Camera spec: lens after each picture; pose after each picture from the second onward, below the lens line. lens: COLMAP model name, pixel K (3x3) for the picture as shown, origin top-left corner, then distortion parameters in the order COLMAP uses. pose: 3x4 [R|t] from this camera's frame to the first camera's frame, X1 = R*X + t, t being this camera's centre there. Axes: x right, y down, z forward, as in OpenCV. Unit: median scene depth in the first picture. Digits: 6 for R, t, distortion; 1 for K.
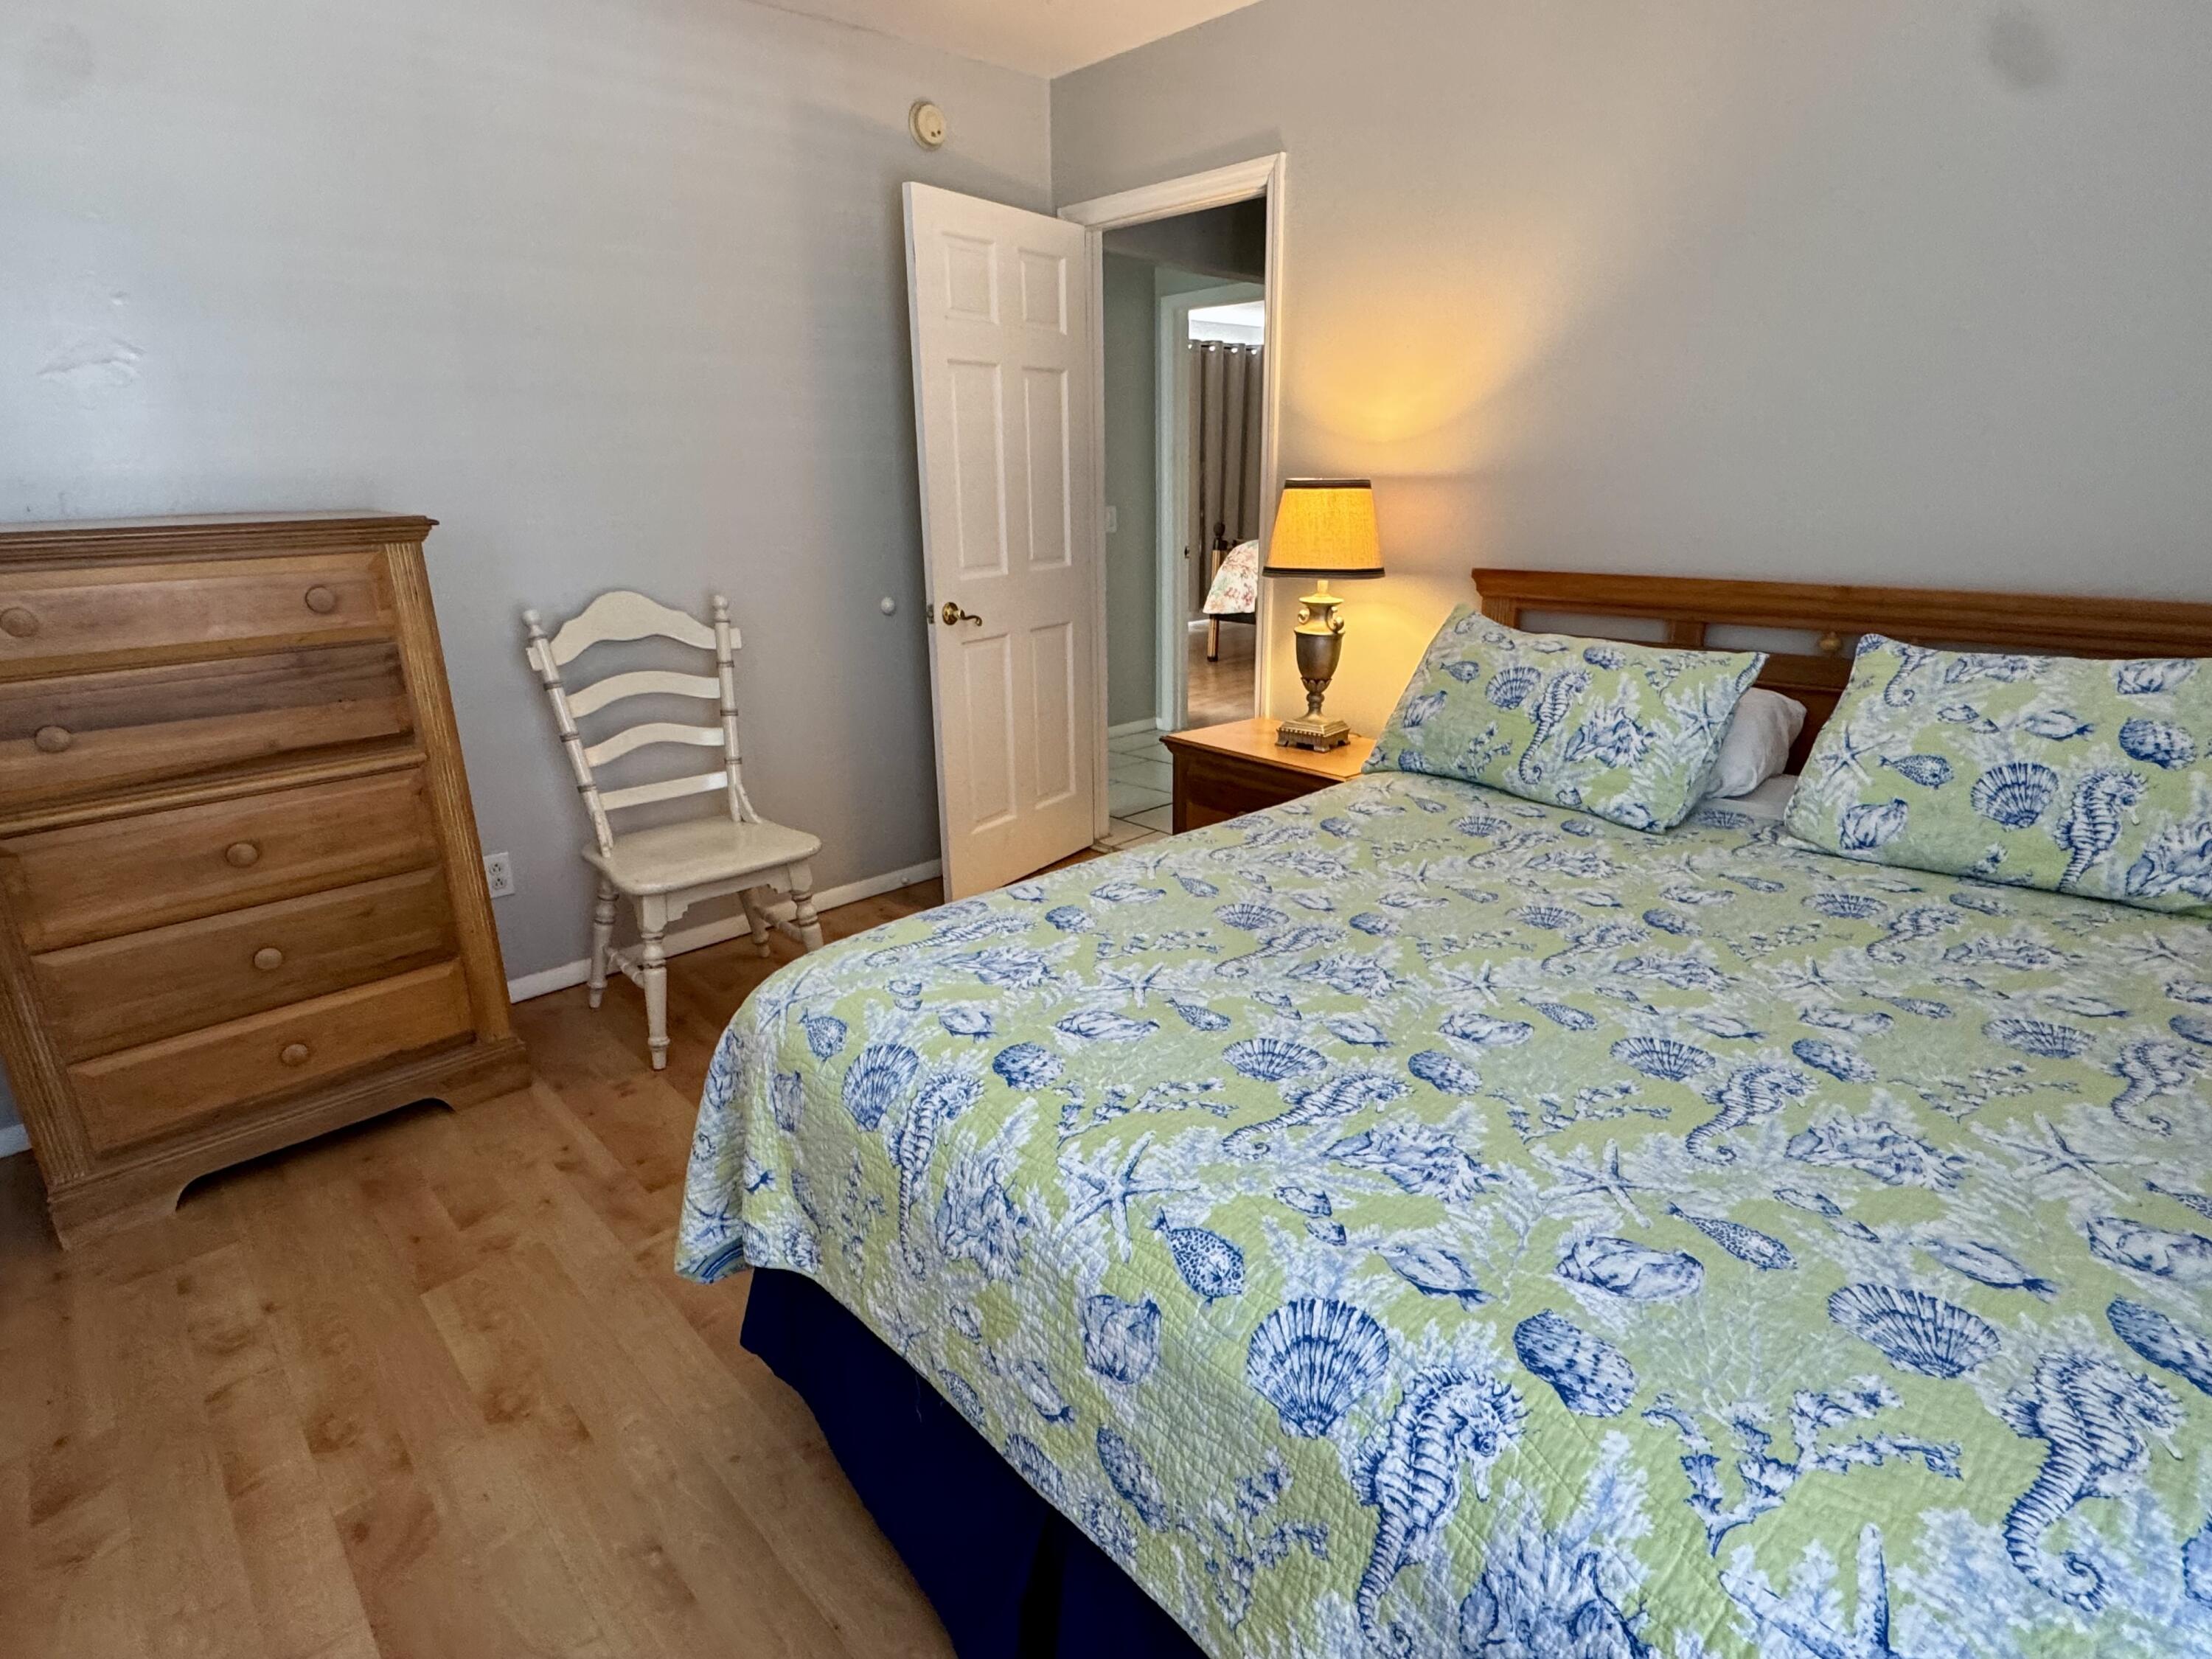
lens RADIAL K [[1153.4, 0, 1106.0], [0, 1153.4, 829.5], [0, 0, 1]] dist [-0.002993, -0.000644]
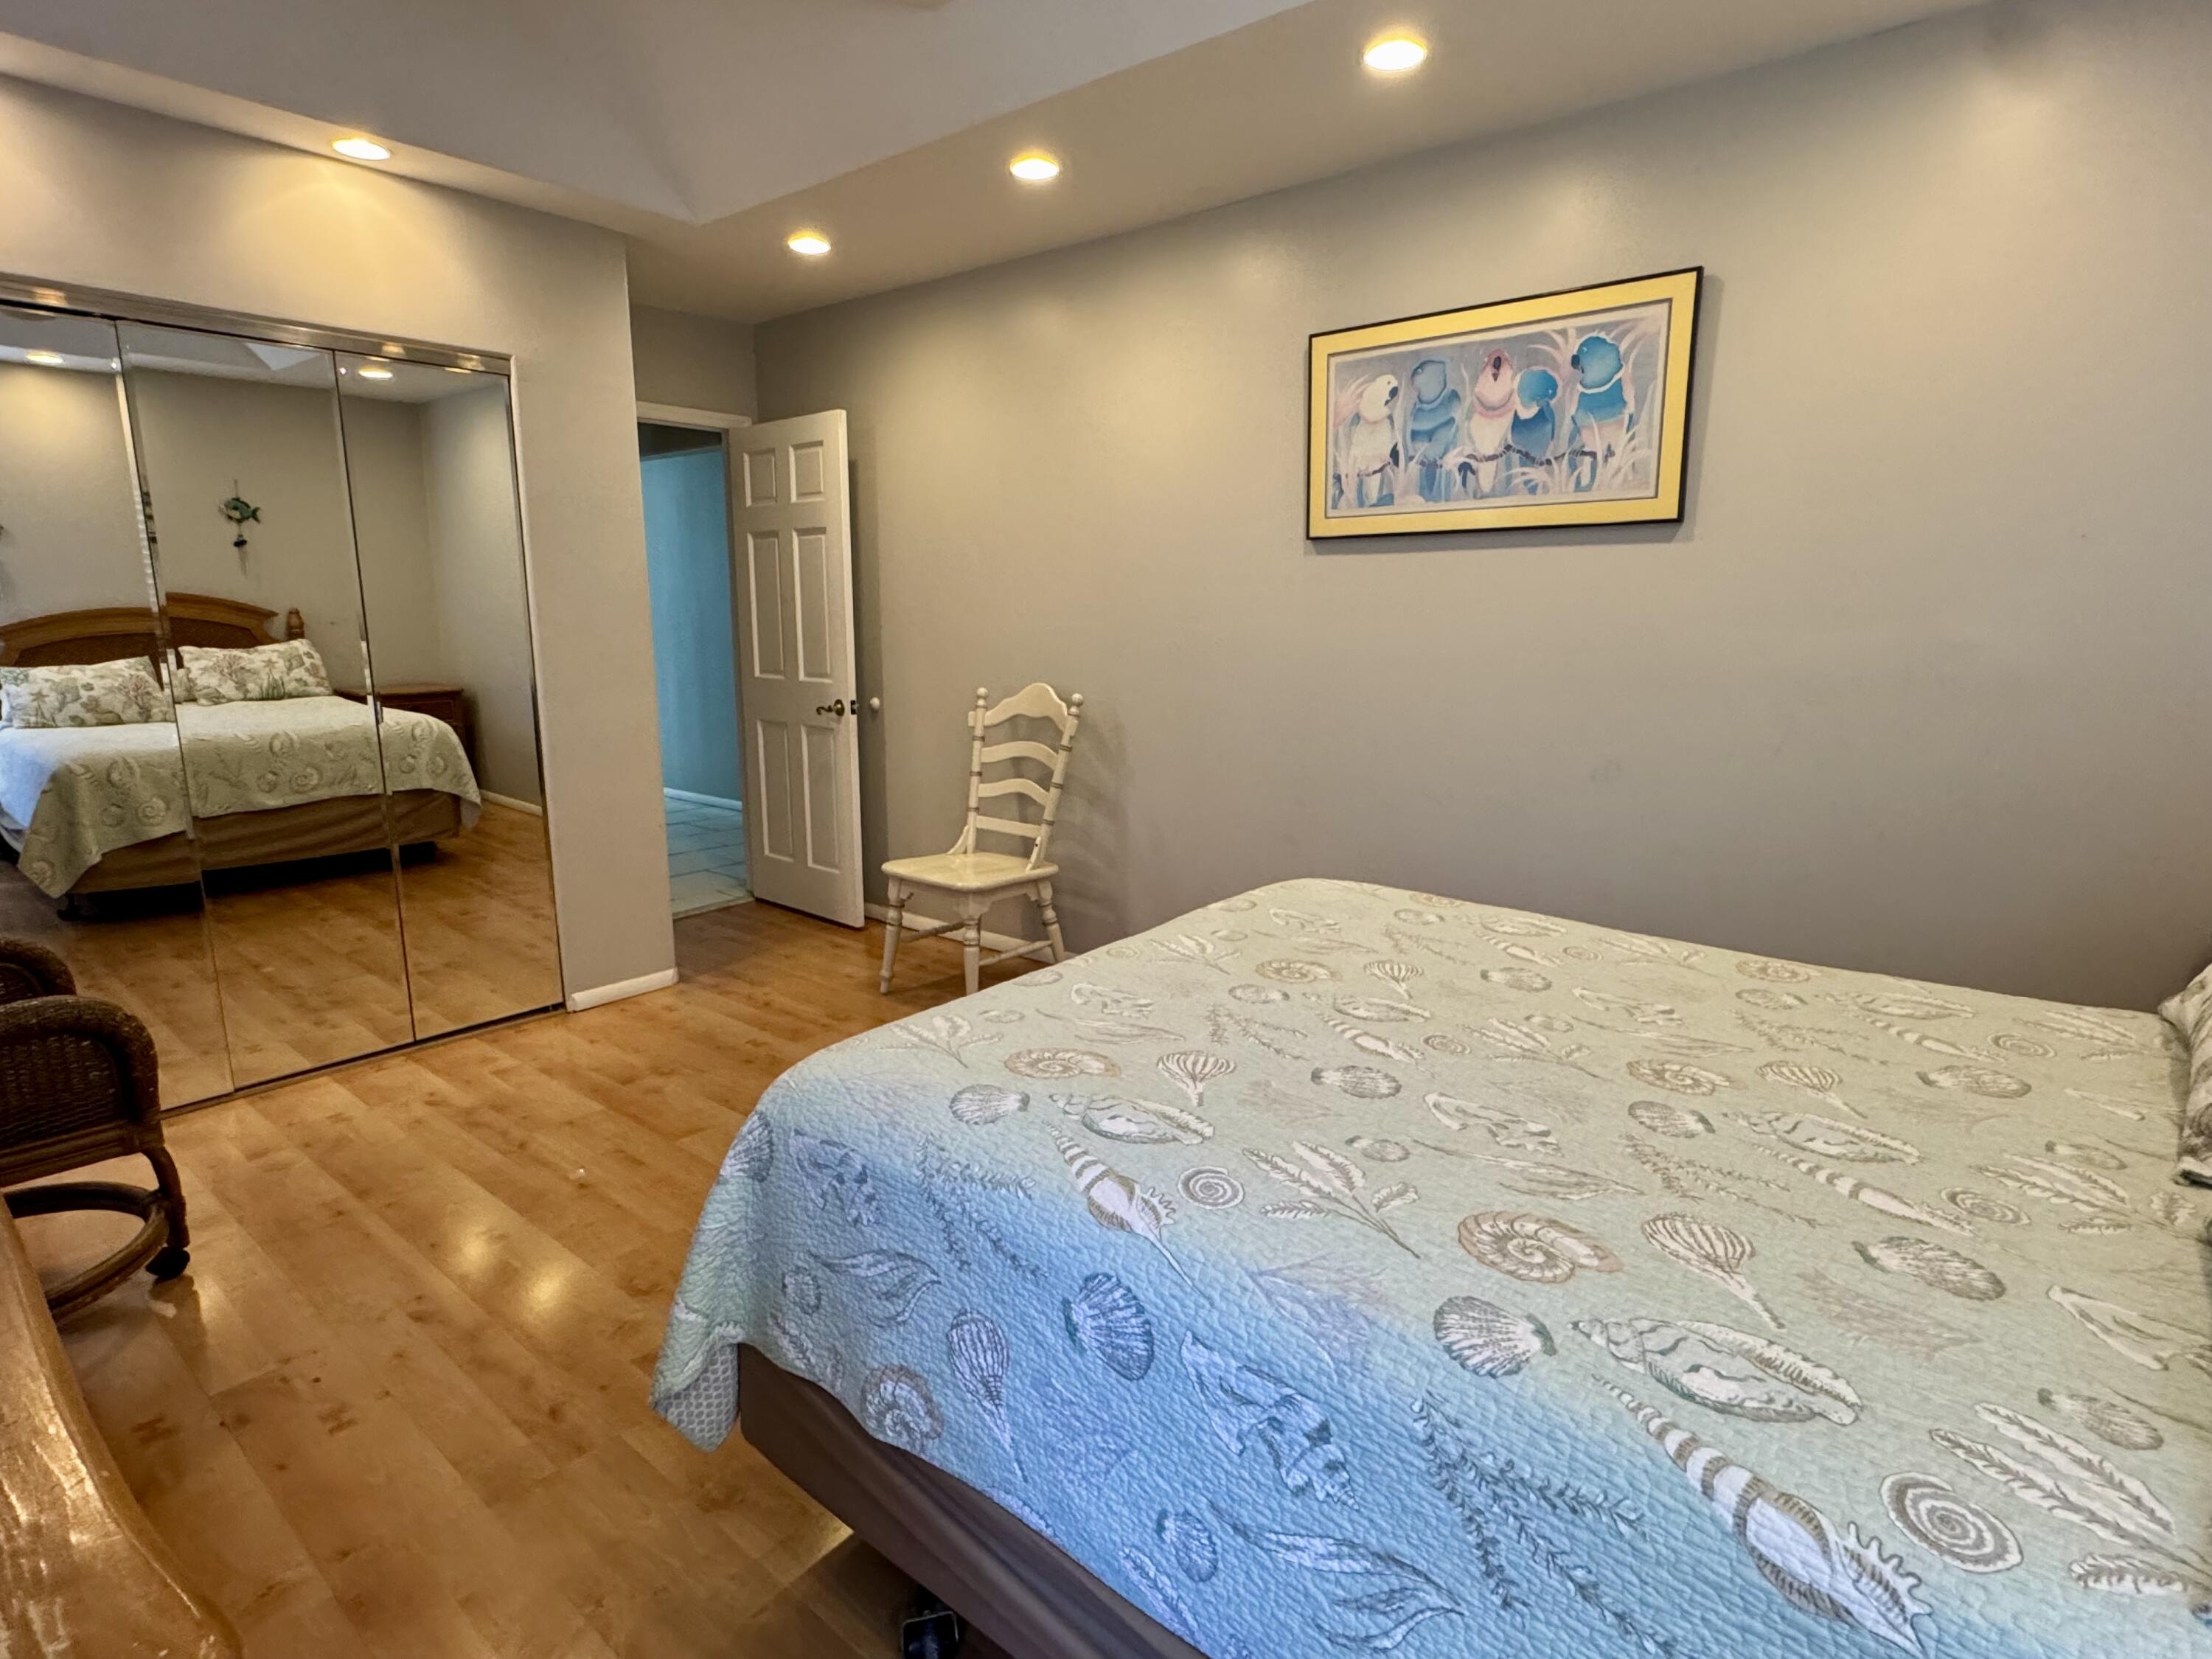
lens RADIAL K [[1153.4, 0, 1106.0], [0, 1153.4, 829.5], [0, 0, 1]] dist [-0.002993, -0.000644]
pose [[0.122627, 0.199121, -0.972272, 1.011594], [-0.293512, 0.943119, 0.156131, -0.294914], [0.948058, 0.266228, 0.174096, 0.928747]]
